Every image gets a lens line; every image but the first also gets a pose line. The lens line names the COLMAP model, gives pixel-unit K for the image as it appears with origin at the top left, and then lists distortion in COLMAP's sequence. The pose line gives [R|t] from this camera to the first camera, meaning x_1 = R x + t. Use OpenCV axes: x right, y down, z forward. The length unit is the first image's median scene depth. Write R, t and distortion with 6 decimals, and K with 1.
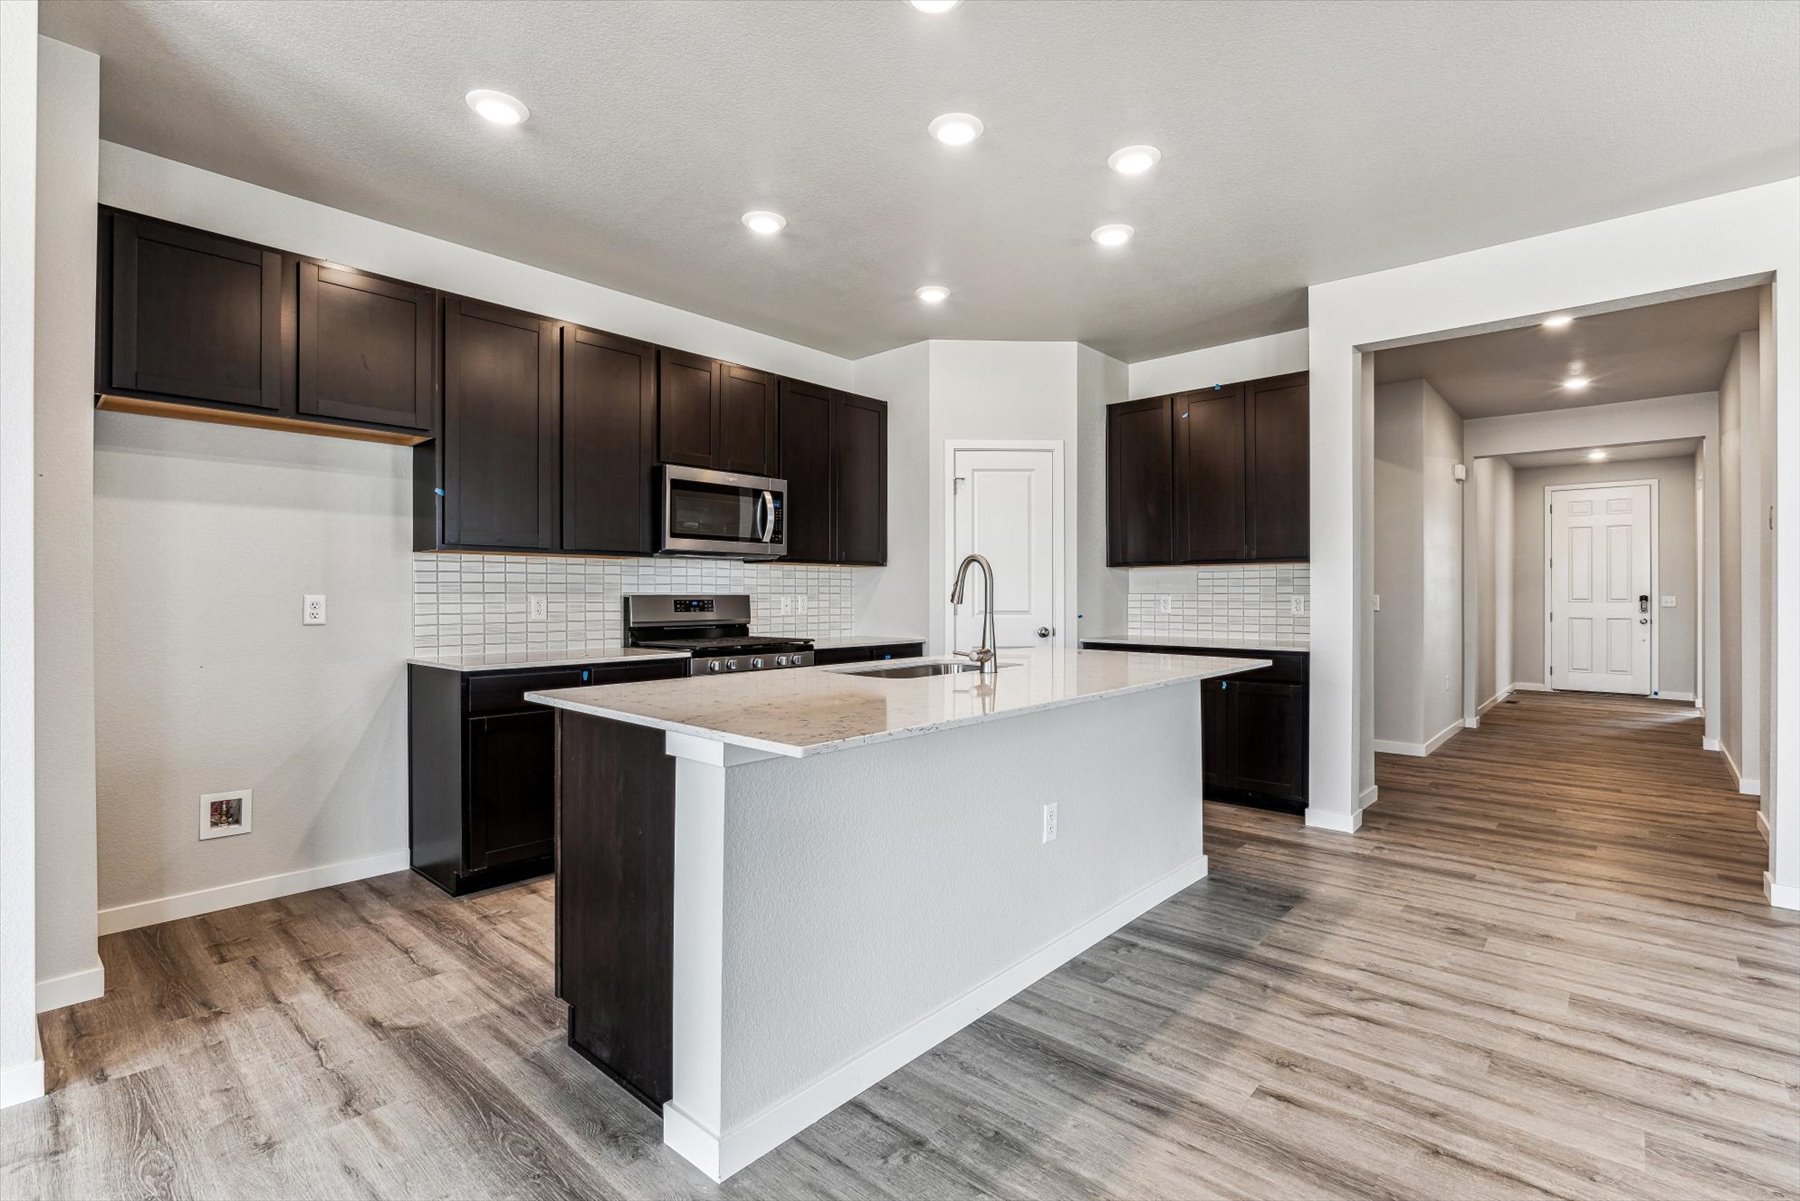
lens RADIAL K [[821.3, 0, 908.3], [0, 821.3, 592.3], [0, 0, 1]] dist [-0.012597, 0.001830]
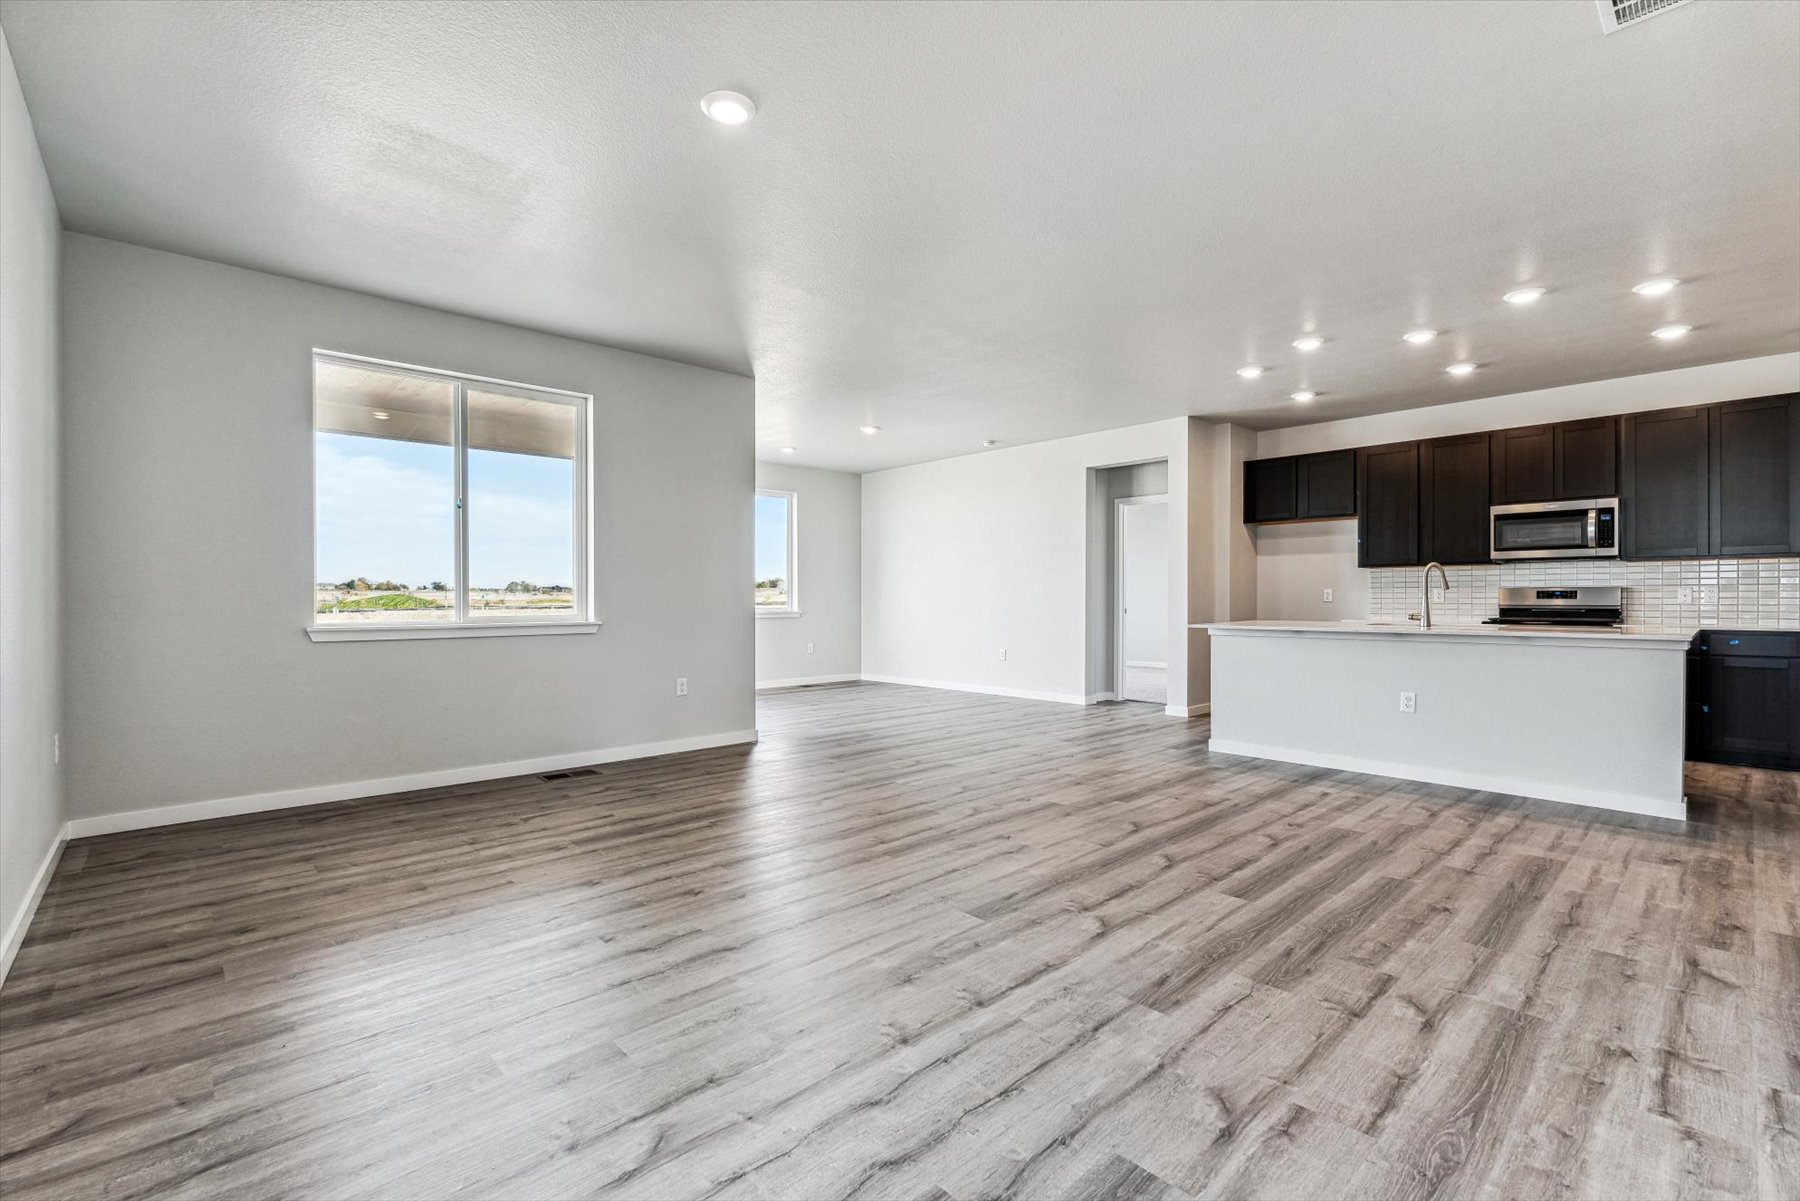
lens RADIAL K [[797.6, 0, 902.3], [0, 797.6, 604.3], [0, 0, 1]] dist [-0.010669, 0.001639]
pose [[-0.091548, 0.007774, -0.995770, 1.497645], [0.004902, 0.999961, 0.007356, 0.021149], [0.995789, -0.004207, -0.091582, -0.010002]]
